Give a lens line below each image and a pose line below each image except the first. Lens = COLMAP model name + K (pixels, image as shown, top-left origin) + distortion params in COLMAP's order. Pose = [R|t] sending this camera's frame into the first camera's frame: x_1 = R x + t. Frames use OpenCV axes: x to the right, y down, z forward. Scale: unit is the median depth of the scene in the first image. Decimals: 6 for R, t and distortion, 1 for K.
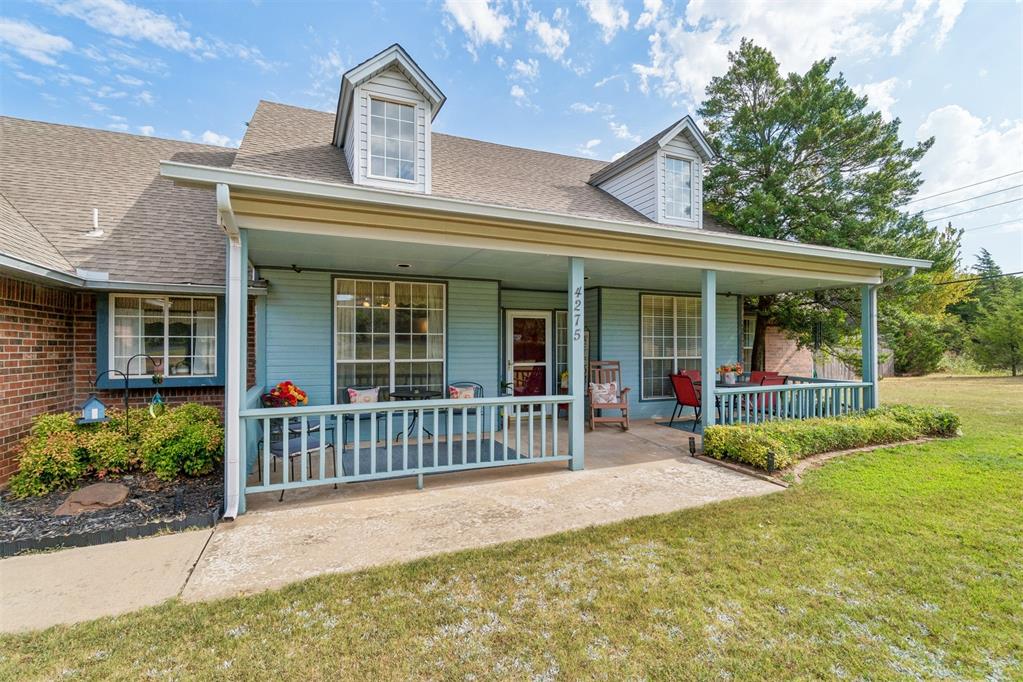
lens RADIAL K [[469.9, 0, 516.0], [0, 469.9, 345.3], [0, 0, 1]] dist [-0.001940, -0.000235]
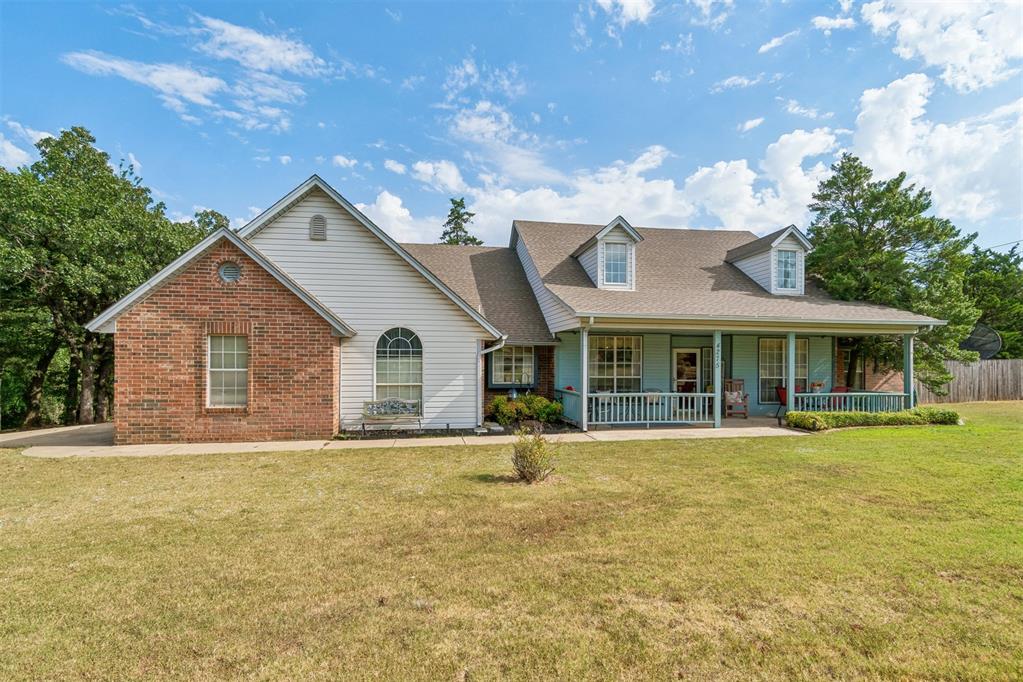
lens RADIAL K [[491.9, 0, 511.6], [0, 491.9, 366.4], [0, 0, 1]] dist [0.002647, -0.000049]
pose [[0.966030, 0.005367, -0.258373, -0.145529], [-0.004470, 0.999982, 0.004060, -0.016623], [0.258390, -0.002767, 0.966037, -1.037154]]
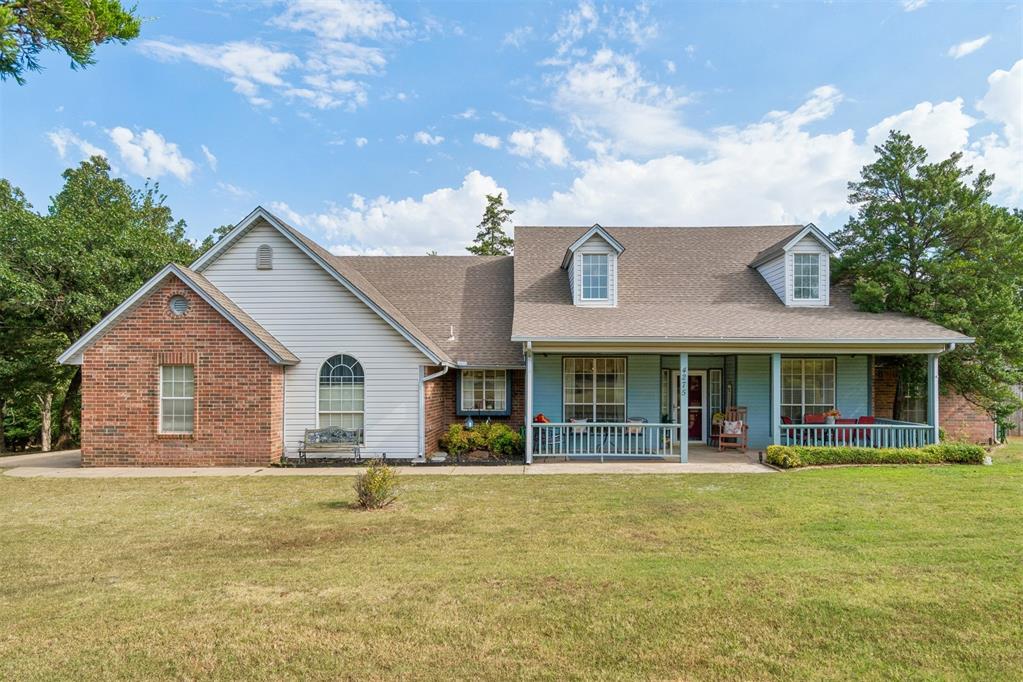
lens RADIAL K [[603.2, 0, 513.8], [0, 603.2, 378.0], [0, 0, 1]] dist [-0.004721, 0.000950]
pose [[0.907226, -0.001235, -0.420642, 0.387638], [-0.000629, 0.999991, -0.004292, -0.051061], [0.420643, 0.004159, 0.907217, -1.103480]]
